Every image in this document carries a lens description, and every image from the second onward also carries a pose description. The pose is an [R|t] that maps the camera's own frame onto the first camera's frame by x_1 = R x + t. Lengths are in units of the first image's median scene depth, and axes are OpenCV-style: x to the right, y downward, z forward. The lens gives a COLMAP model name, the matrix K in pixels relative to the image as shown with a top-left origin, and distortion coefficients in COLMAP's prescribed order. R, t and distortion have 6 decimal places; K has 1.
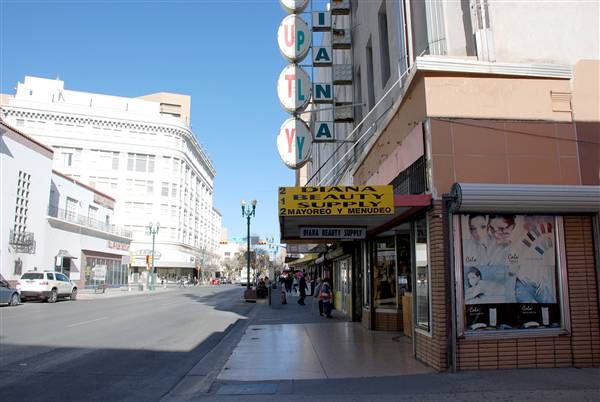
lens RADIAL K [[480.0, 0, 300.0], [0, 480.0, 201.0], [0, 0, 1]] dist [-0.140445, 0.004079]
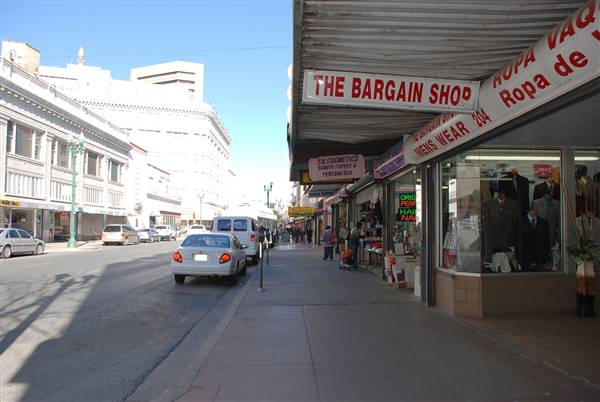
lens RADIAL K [[480.0, 0, 300.0], [0, 480.0, 201.0], [0, 0, 1]] dist [-0.140445, 0.004079]
pose [[0.999945, 0.006117, -0.008514, 0.008200], [-0.005219, 0.994791, 0.101803, -0.045132], [0.009093, -0.101753, 0.994768, -0.283762]]
